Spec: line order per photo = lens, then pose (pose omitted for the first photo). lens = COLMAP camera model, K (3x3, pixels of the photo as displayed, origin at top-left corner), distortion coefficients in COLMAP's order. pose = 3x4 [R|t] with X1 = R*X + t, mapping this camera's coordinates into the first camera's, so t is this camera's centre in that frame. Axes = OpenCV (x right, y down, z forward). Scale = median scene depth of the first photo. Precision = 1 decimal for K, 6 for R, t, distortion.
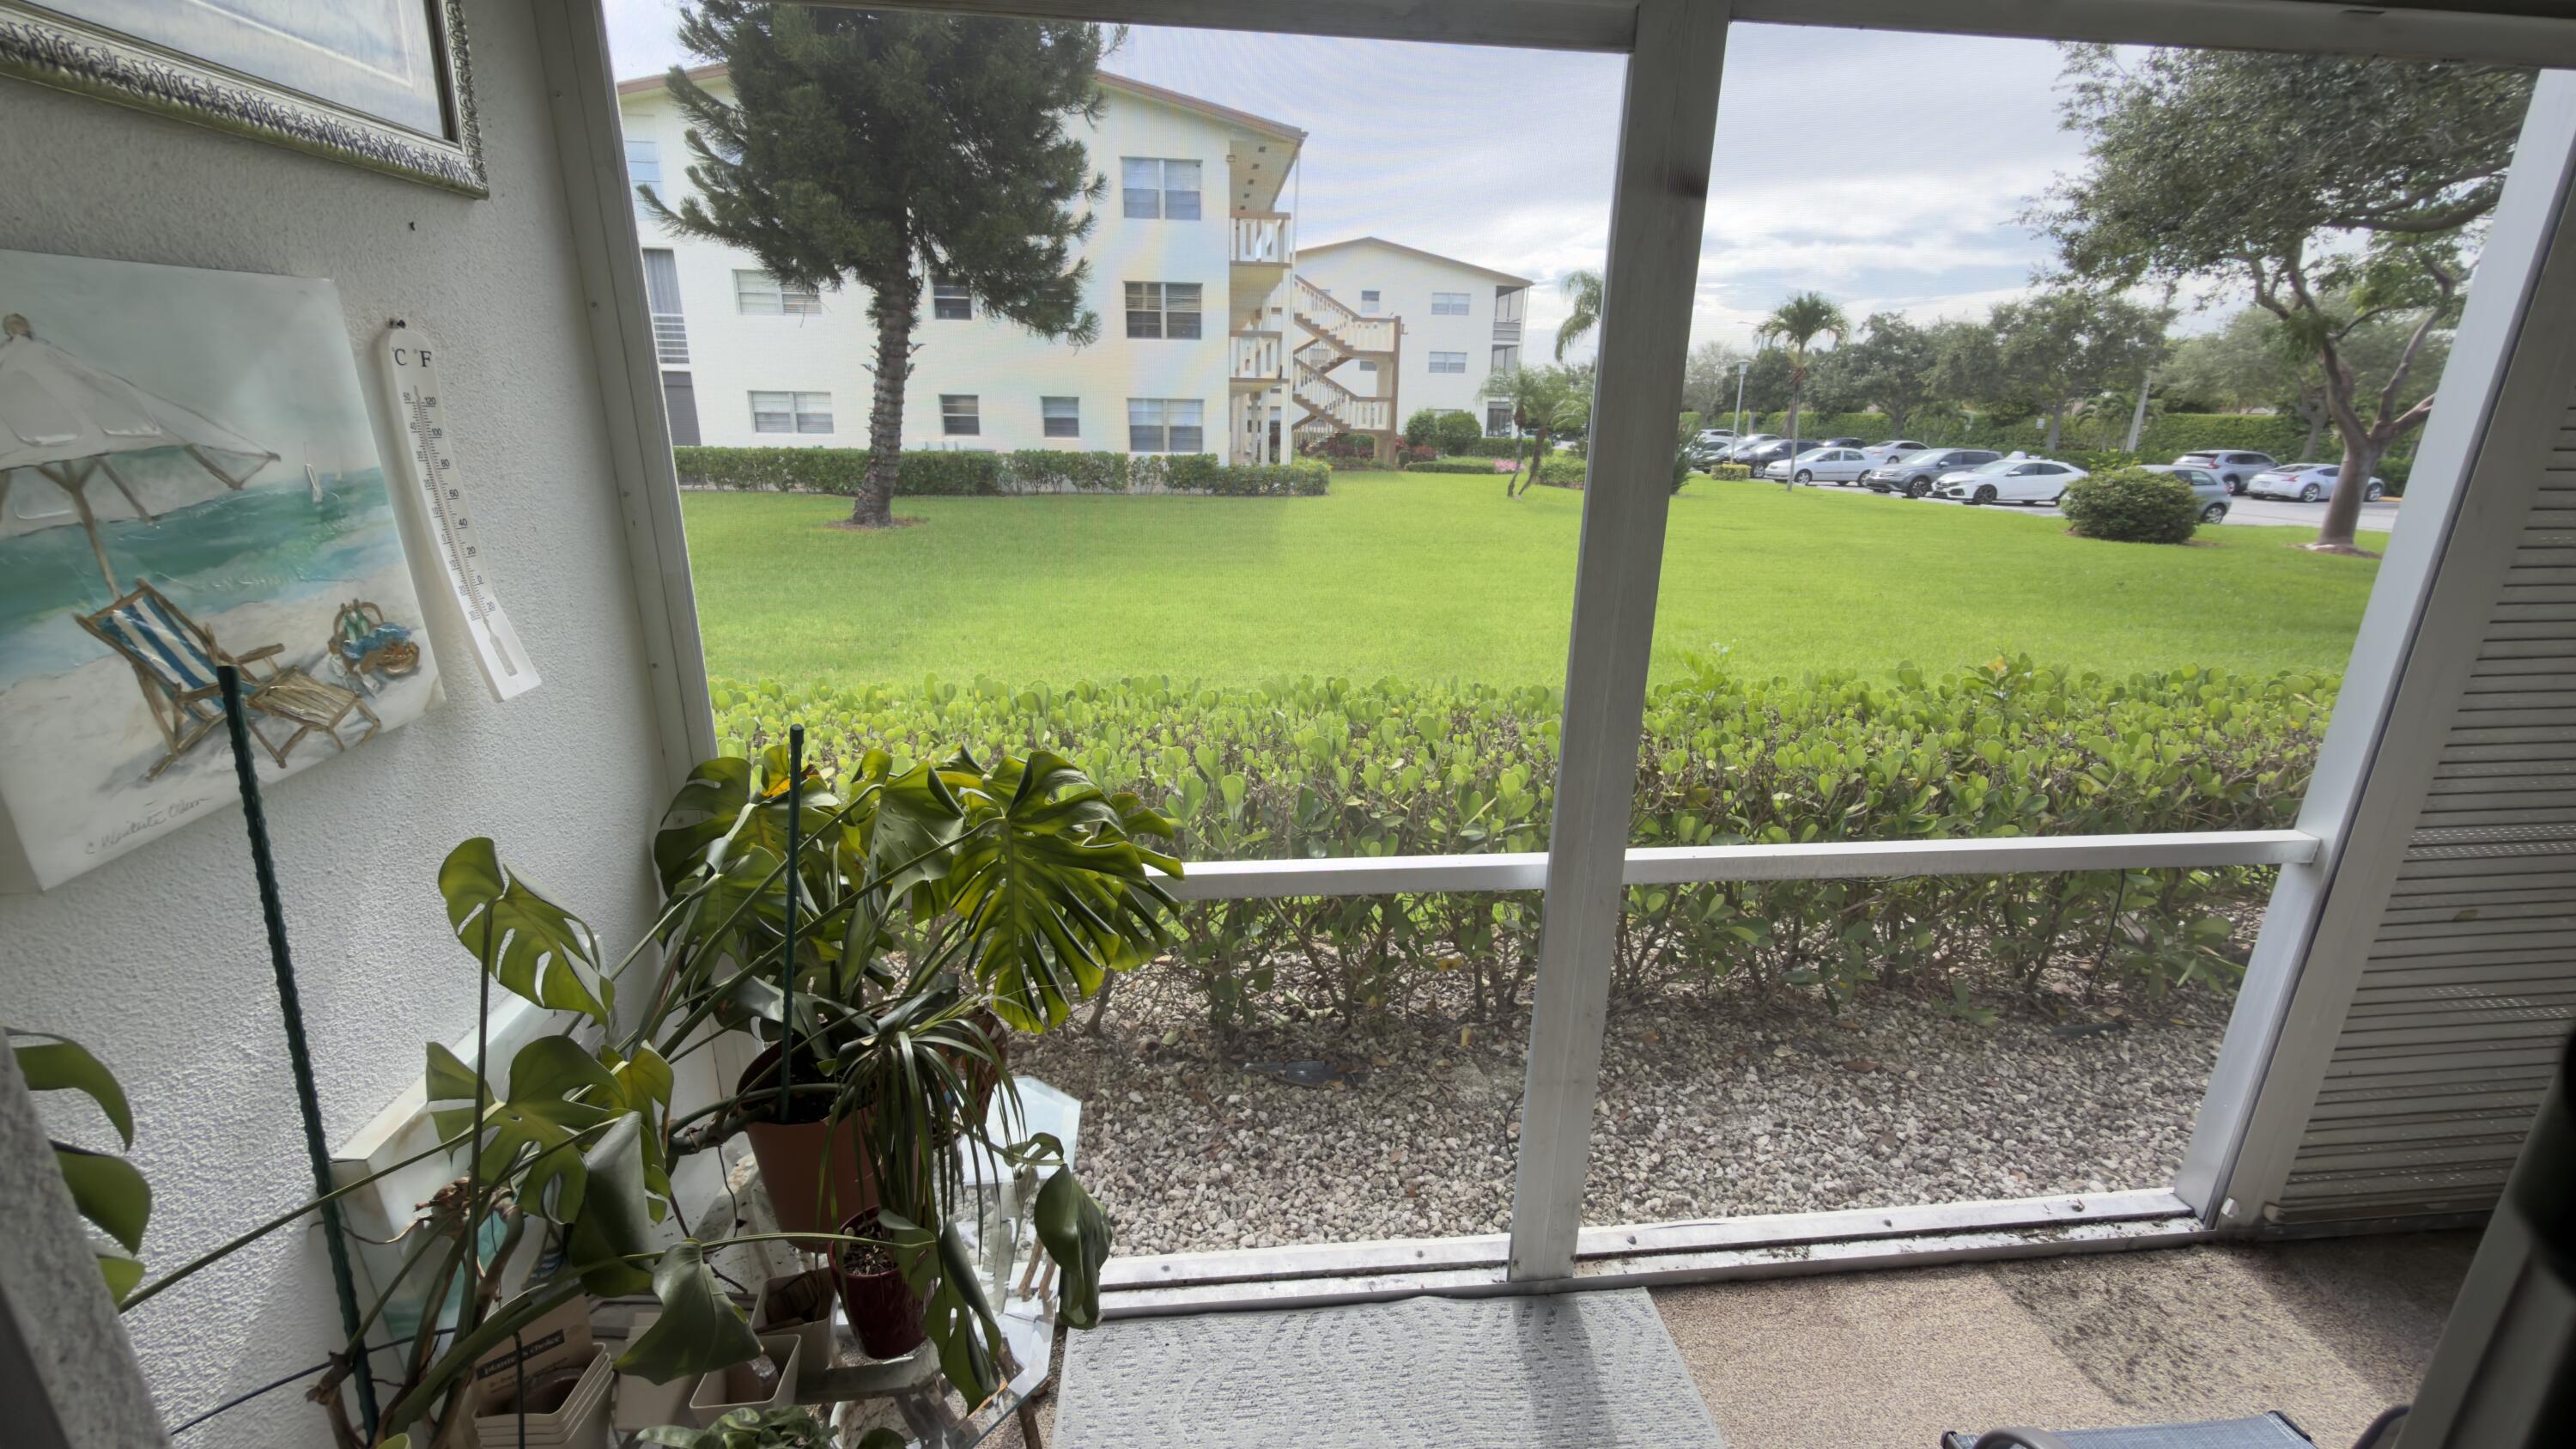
lens RADIAL K [[1042.7, 0, 1281.1], [0, 1042.7, 720.9], [0, 0, 1]] dist [0.001994, 0.000031]
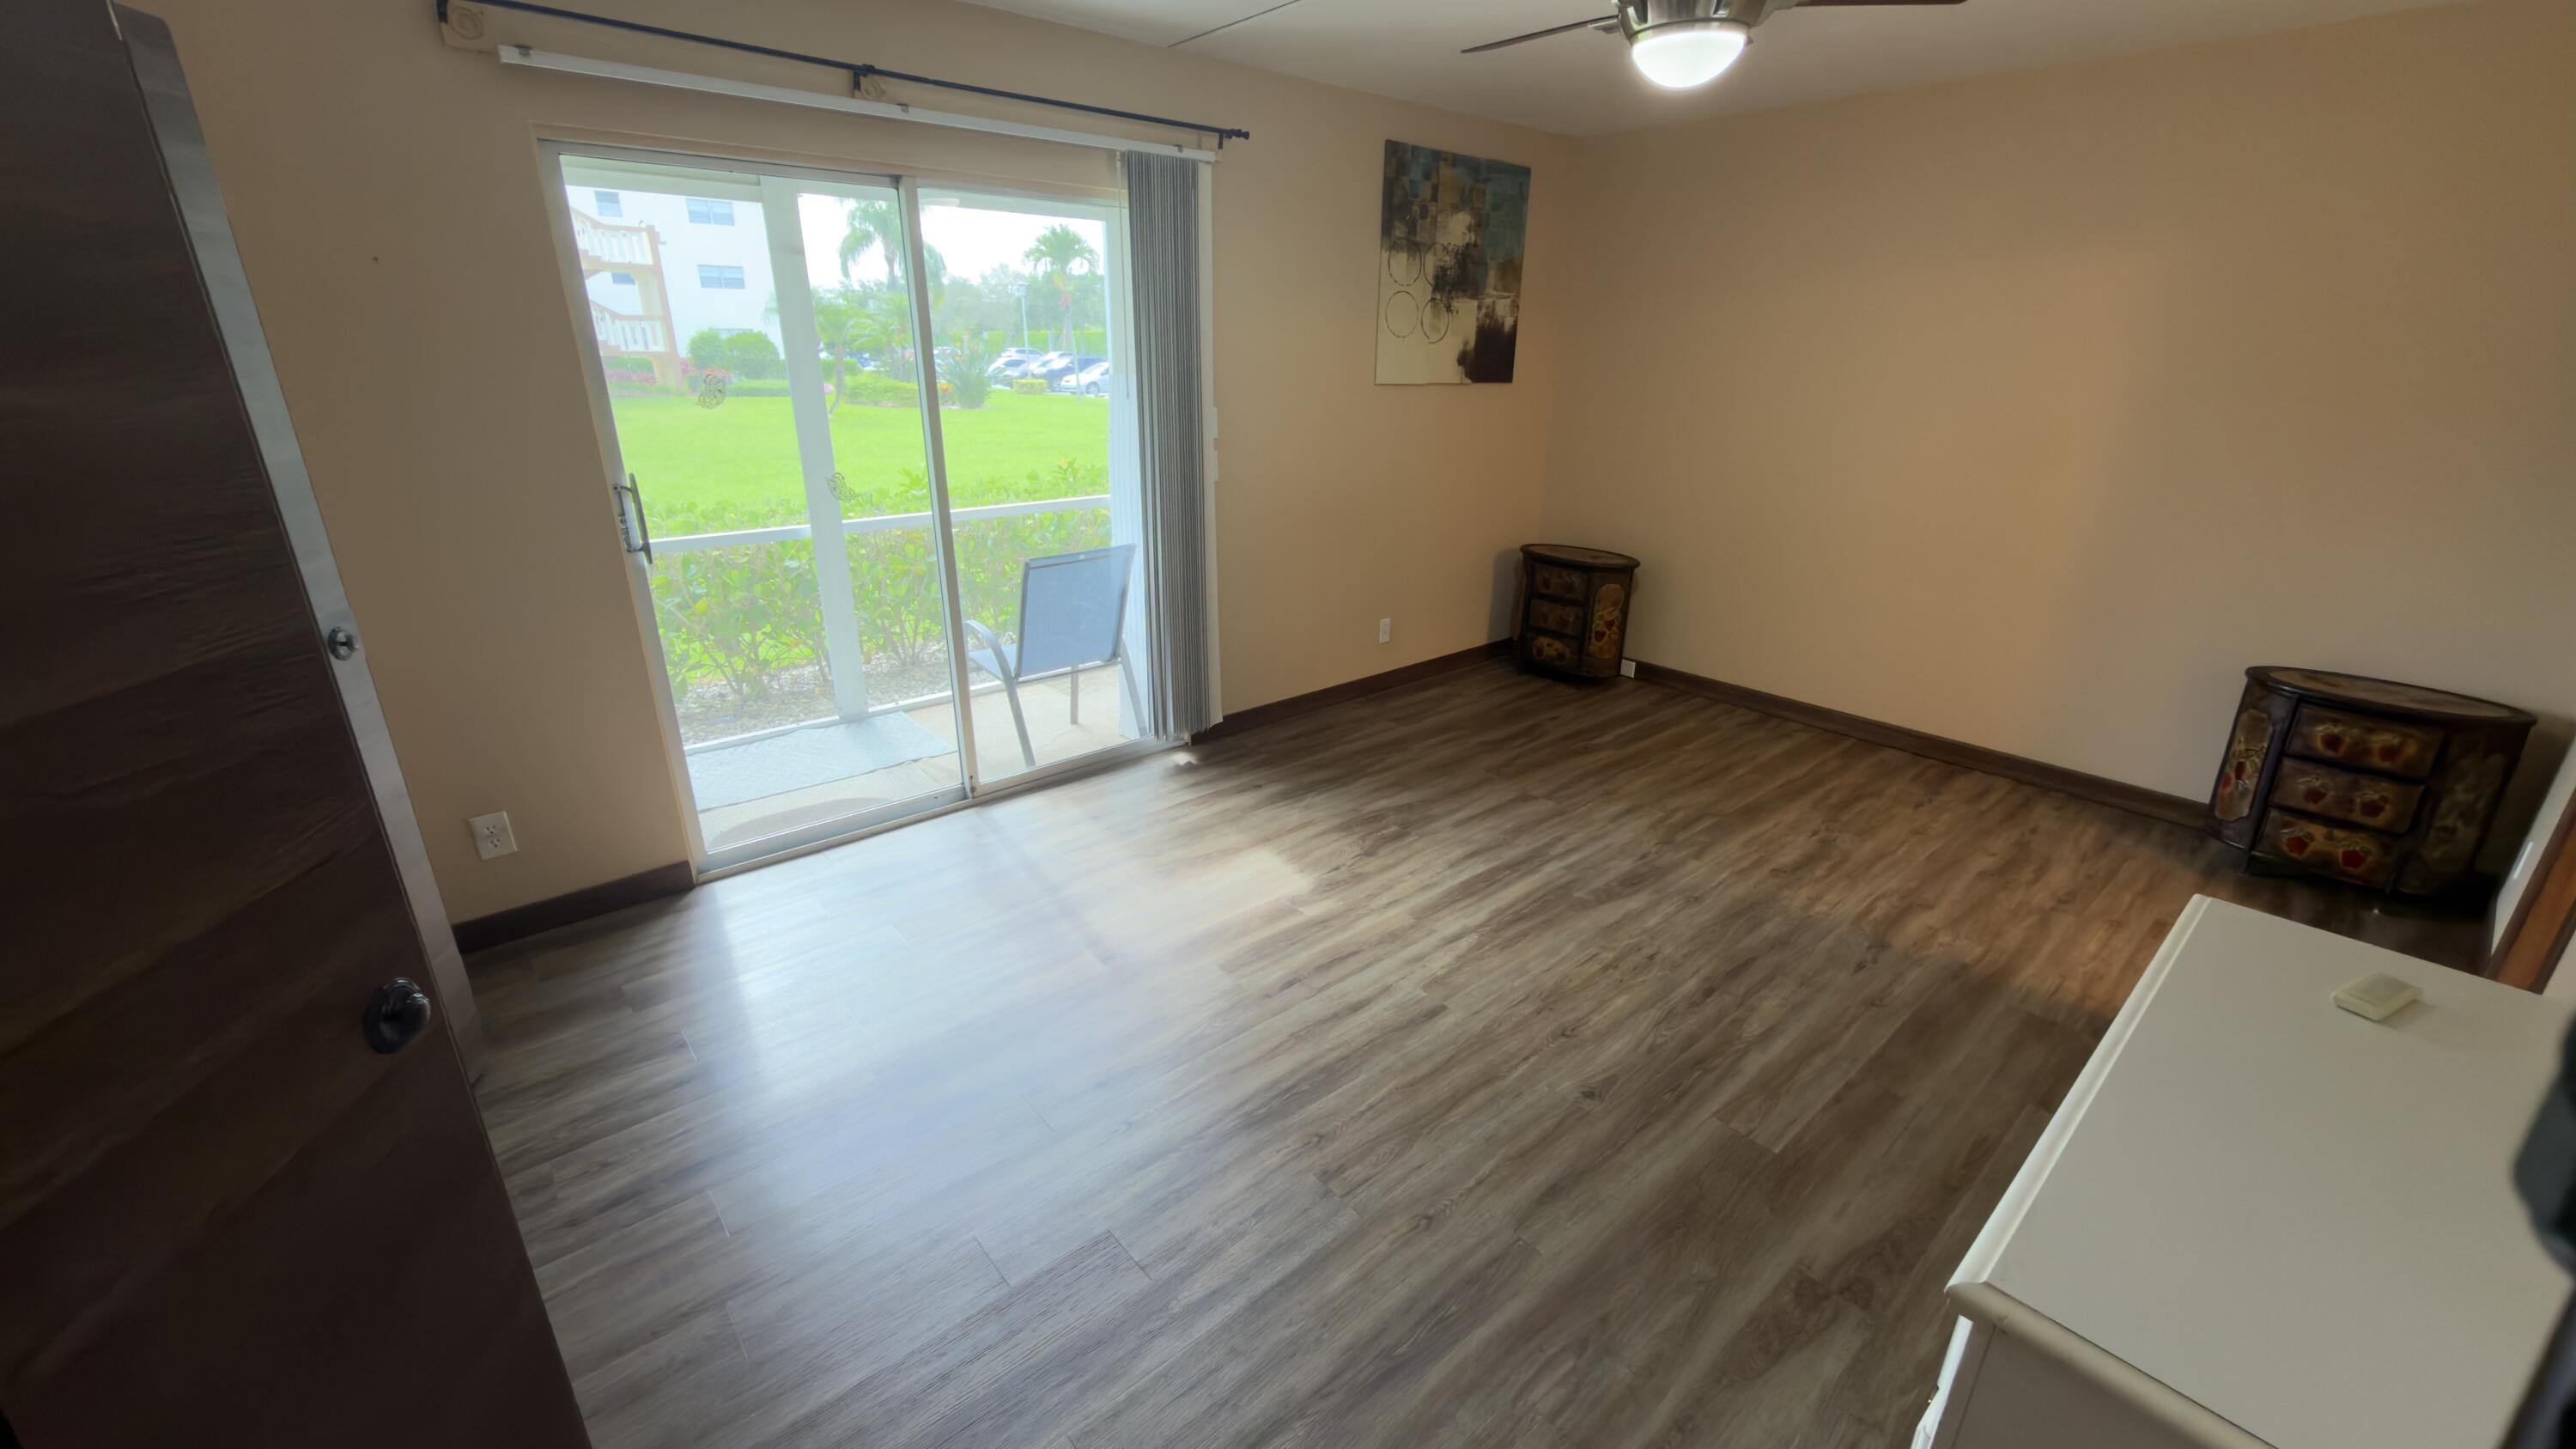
lens RADIAL K [[1042.7, 0, 1299.6], [0, 1042.7, 730.7], [0, 0, 1]] dist [0.001994, 0.000031]
pose [[0.814446, -0.210360, 0.540765, -0.123371], [0.167431, 0.977527, 0.128095, 0.256386], [-0.555558, -0.013786, 0.831363, -0.880822]]
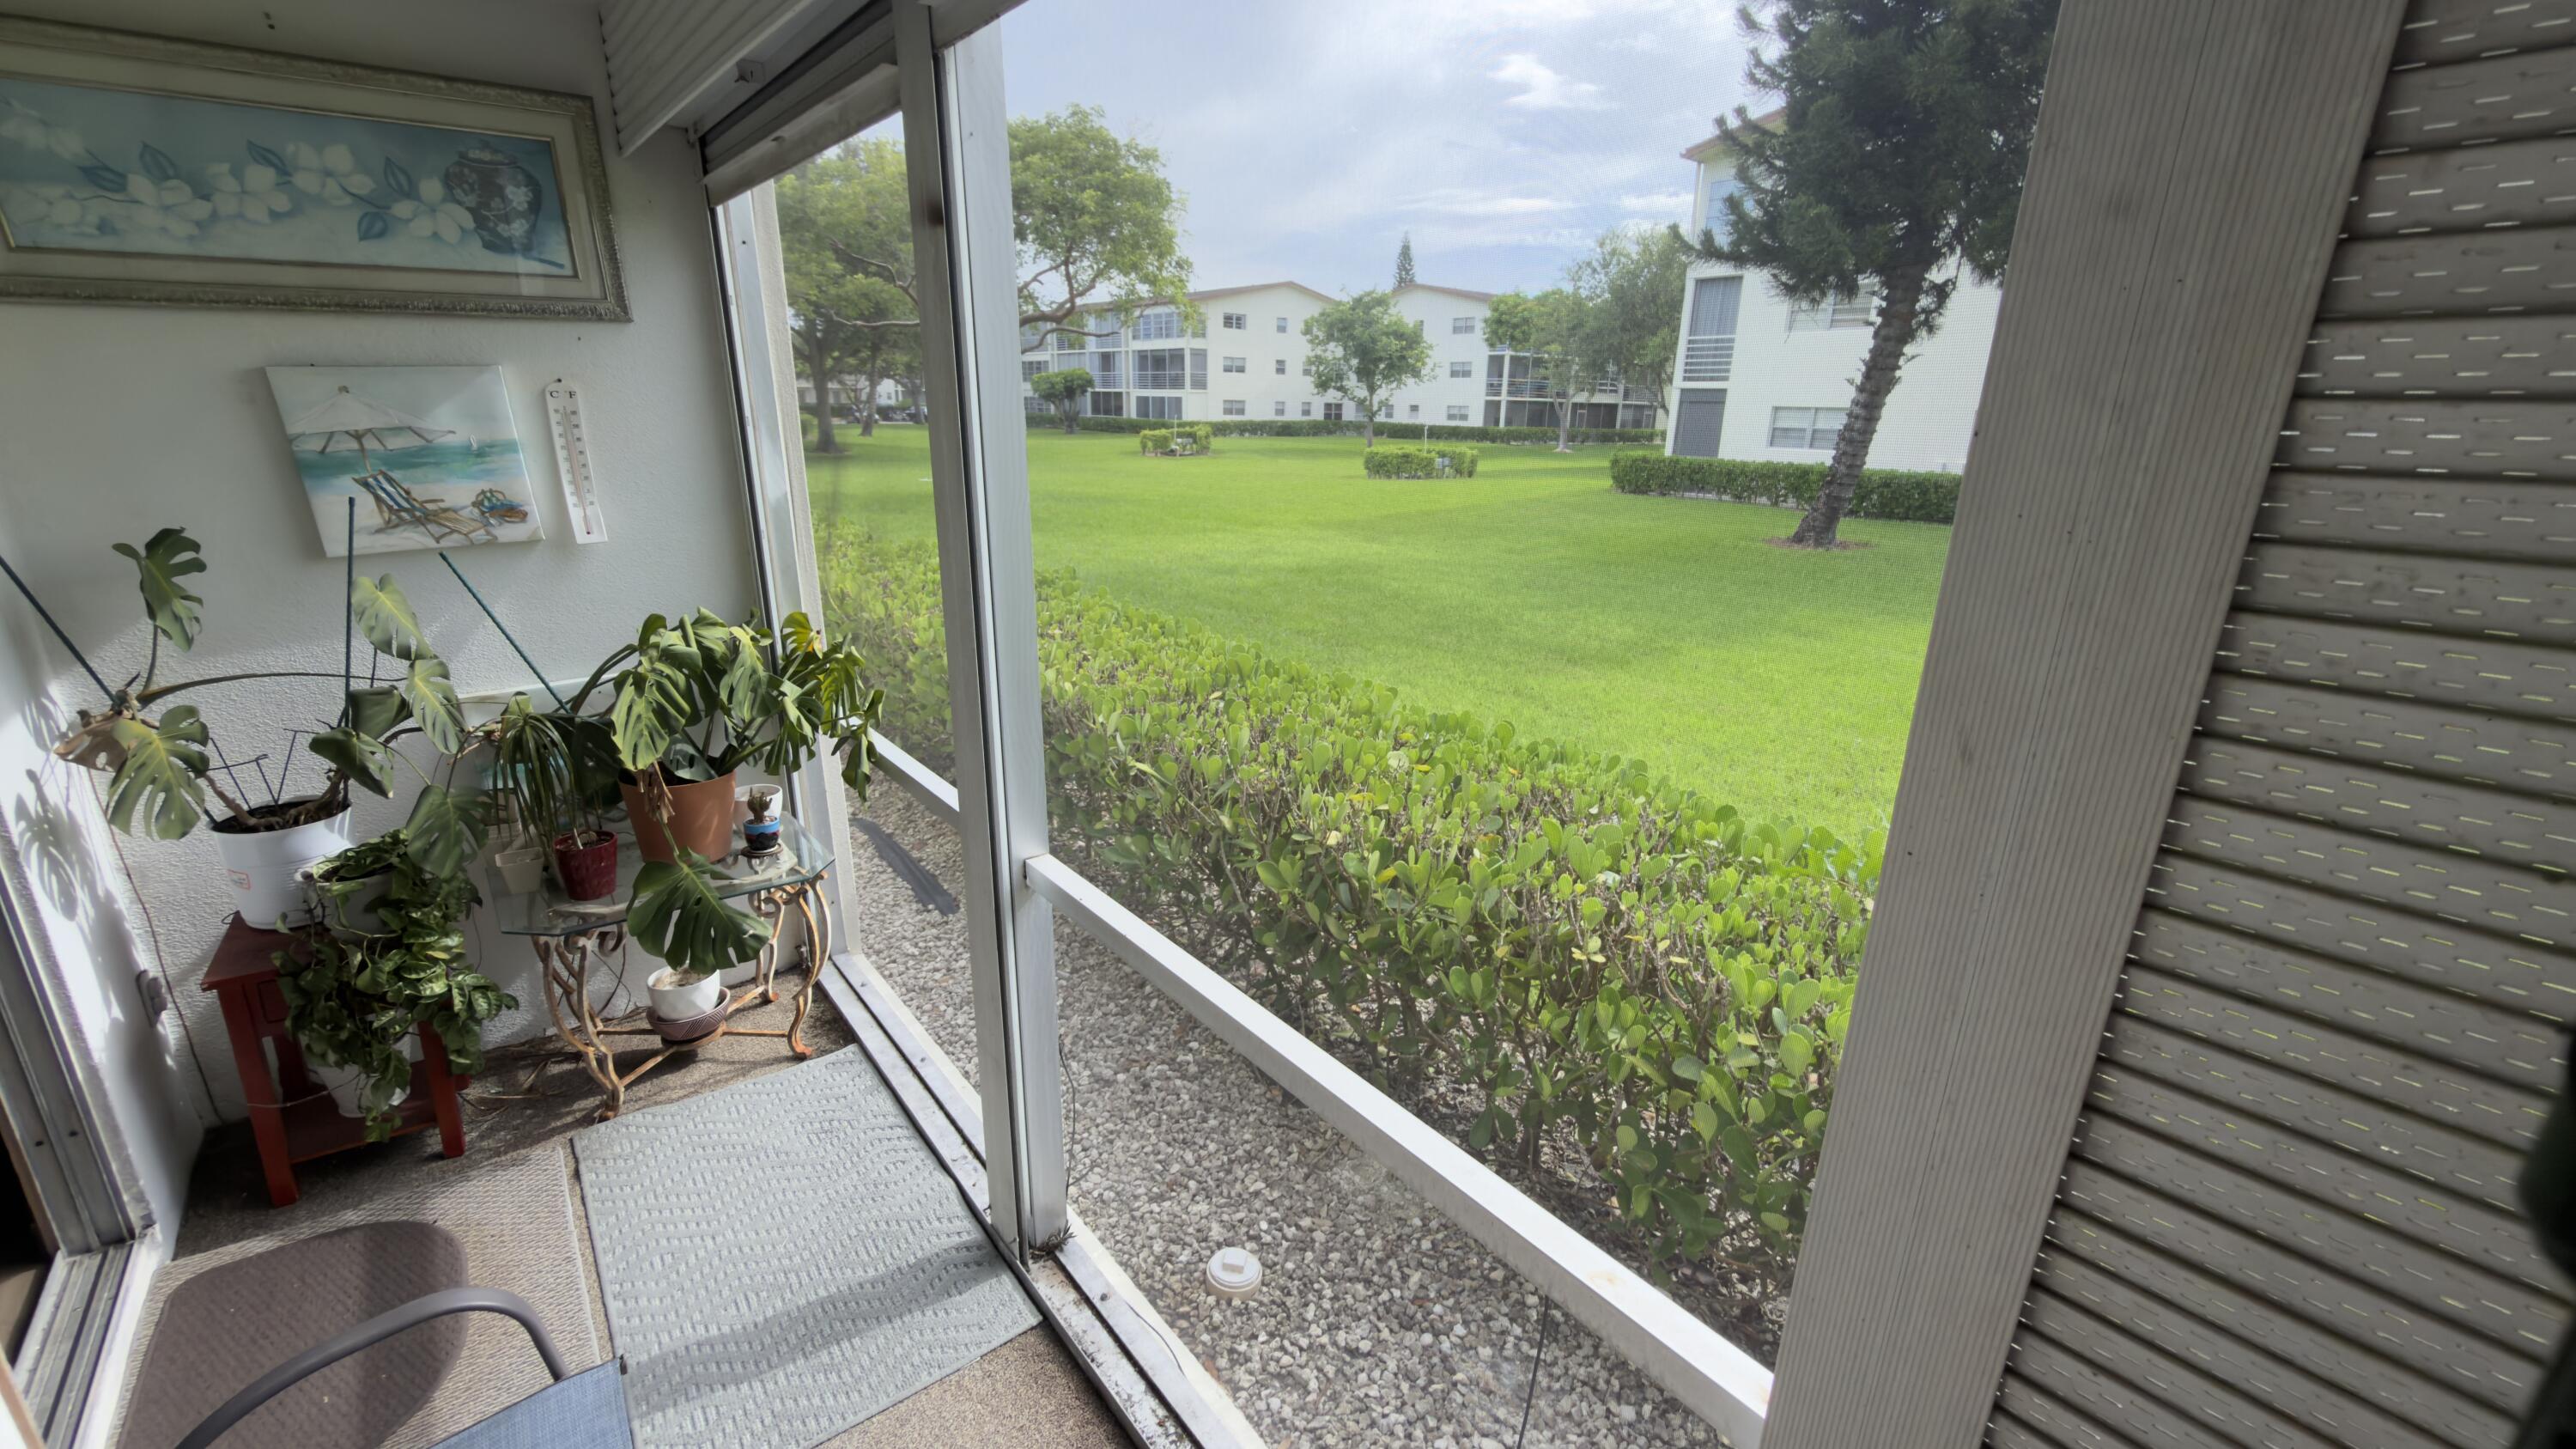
lens RADIAL K [[1042.7, 0, 1291.0], [0, 1042.7, 719.1], [0, 0, 1]] dist [0.001994, 0.000031]
pose [[0.550452, 0.242023, -0.799017, 0.662755], [-0.253603, 0.960308, 0.116168, -0.102084], [0.795417, 0.138688, 0.589981, 0.310516]]
